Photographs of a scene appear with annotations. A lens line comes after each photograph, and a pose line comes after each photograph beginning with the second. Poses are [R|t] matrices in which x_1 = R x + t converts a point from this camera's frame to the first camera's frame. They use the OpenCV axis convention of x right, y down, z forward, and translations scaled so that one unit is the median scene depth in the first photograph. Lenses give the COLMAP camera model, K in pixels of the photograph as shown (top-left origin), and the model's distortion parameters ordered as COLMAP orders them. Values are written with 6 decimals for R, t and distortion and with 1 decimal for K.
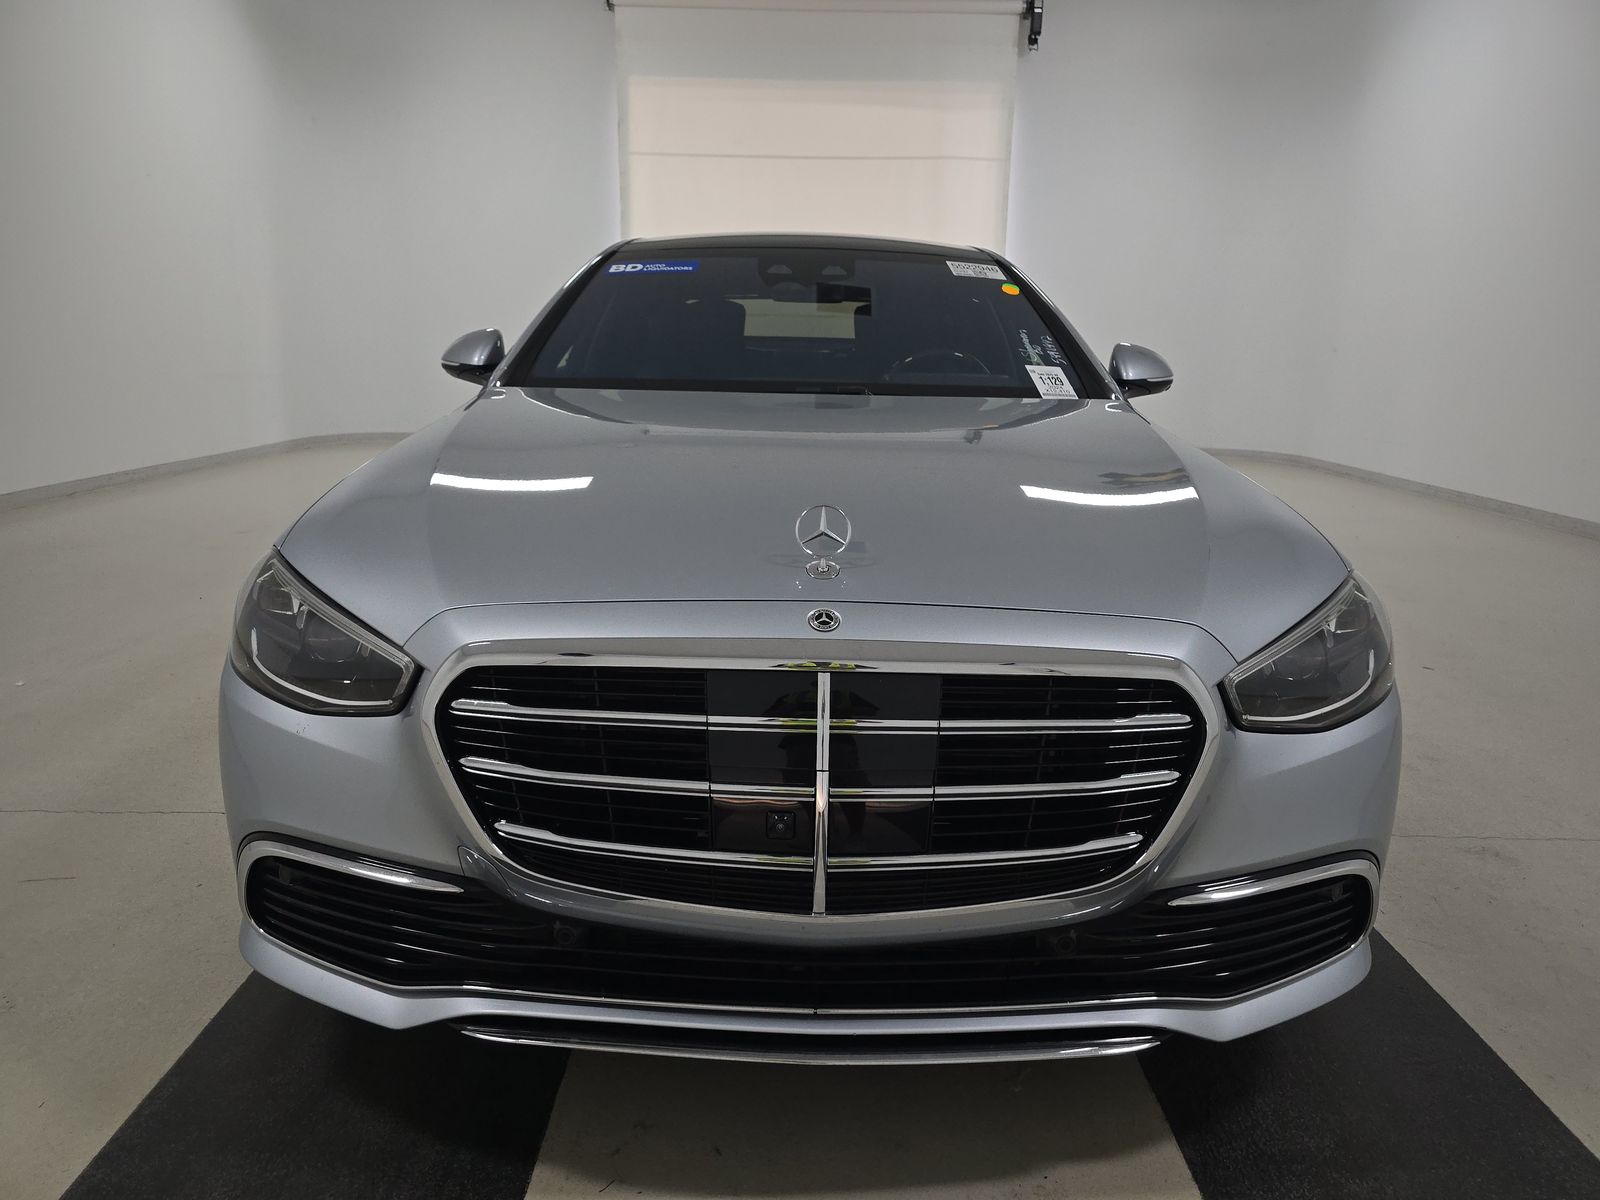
lens RADIAL K [[1050.3, 0, 800.0], [0, 1050.3, 600.0], [0, 0, 1]] dist [0.001634, -0.001786]
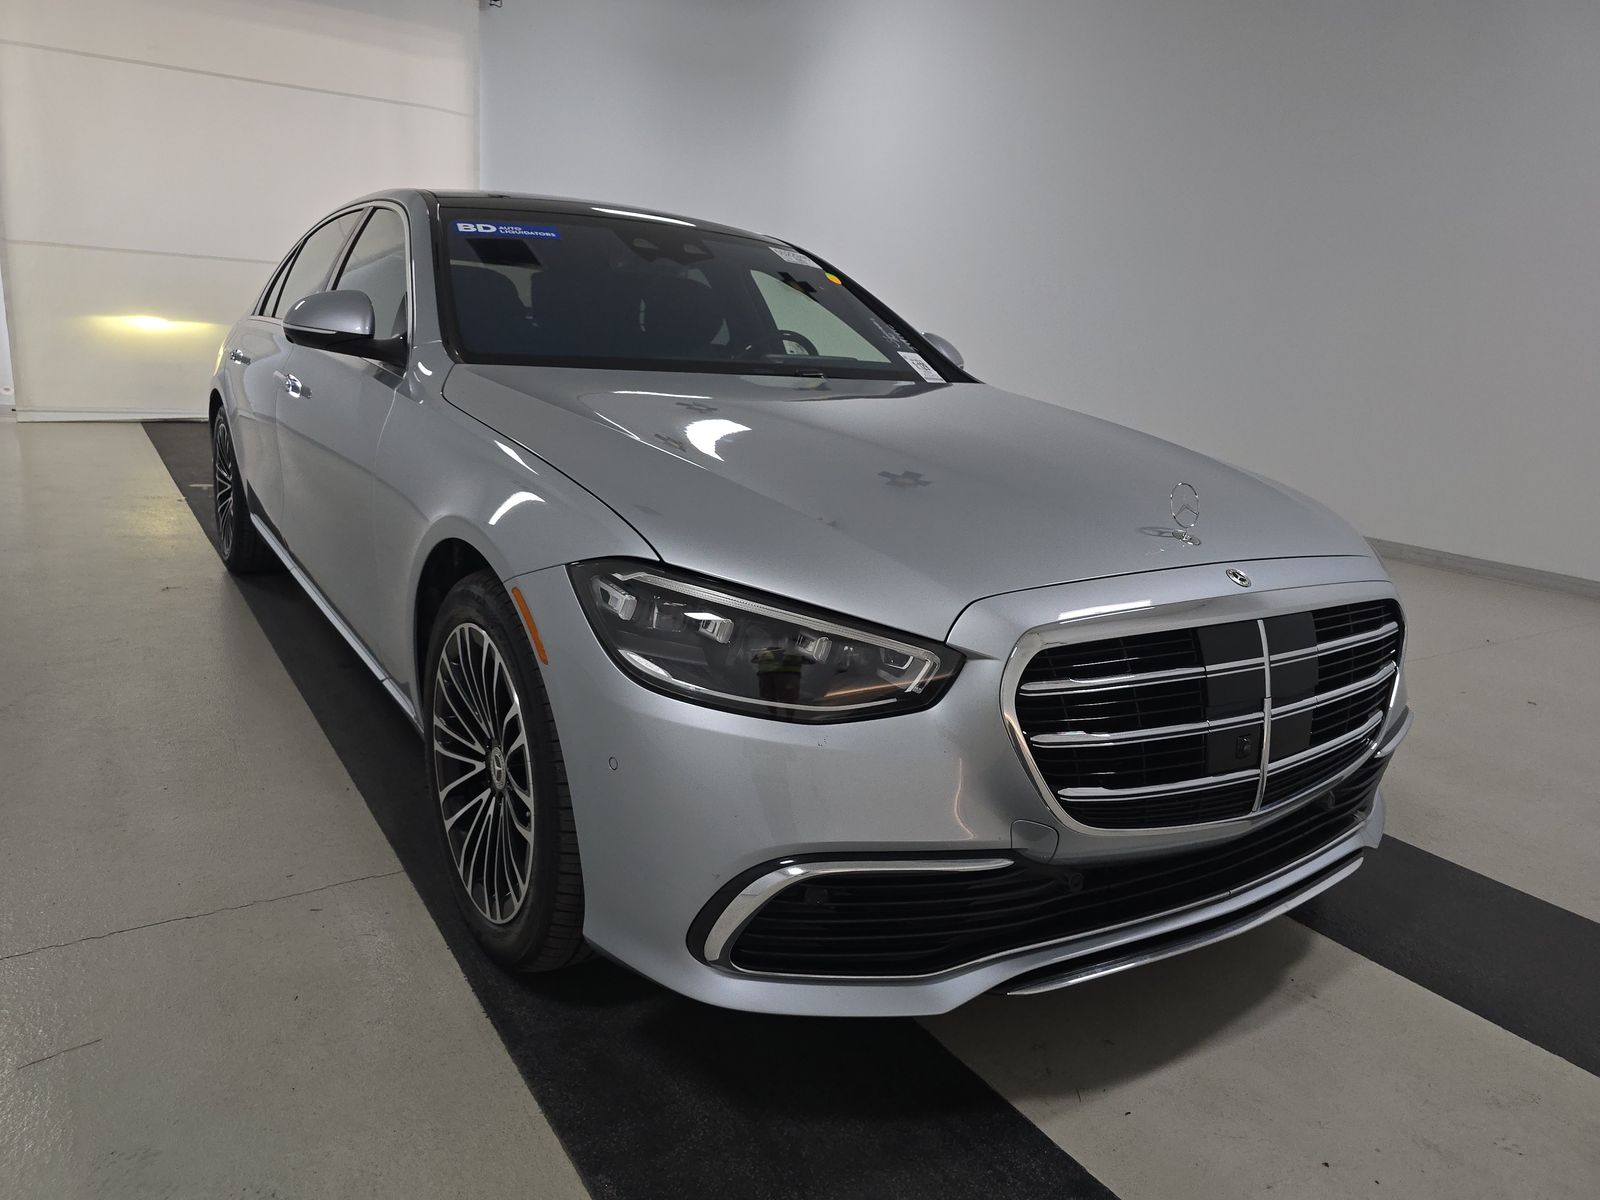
lens RADIAL K [[1036.6, 0, 800.0], [0, 1036.6, 600.0], [0, 0, 1]] dist [0.016310, -0.018523]
pose [[0.847890, -0.099042, 0.520838, -0.969940], [0.080489, 0.995056, 0.058188, -0.062681], [-0.524026, -0.007416, 0.851670, 0.208163]]
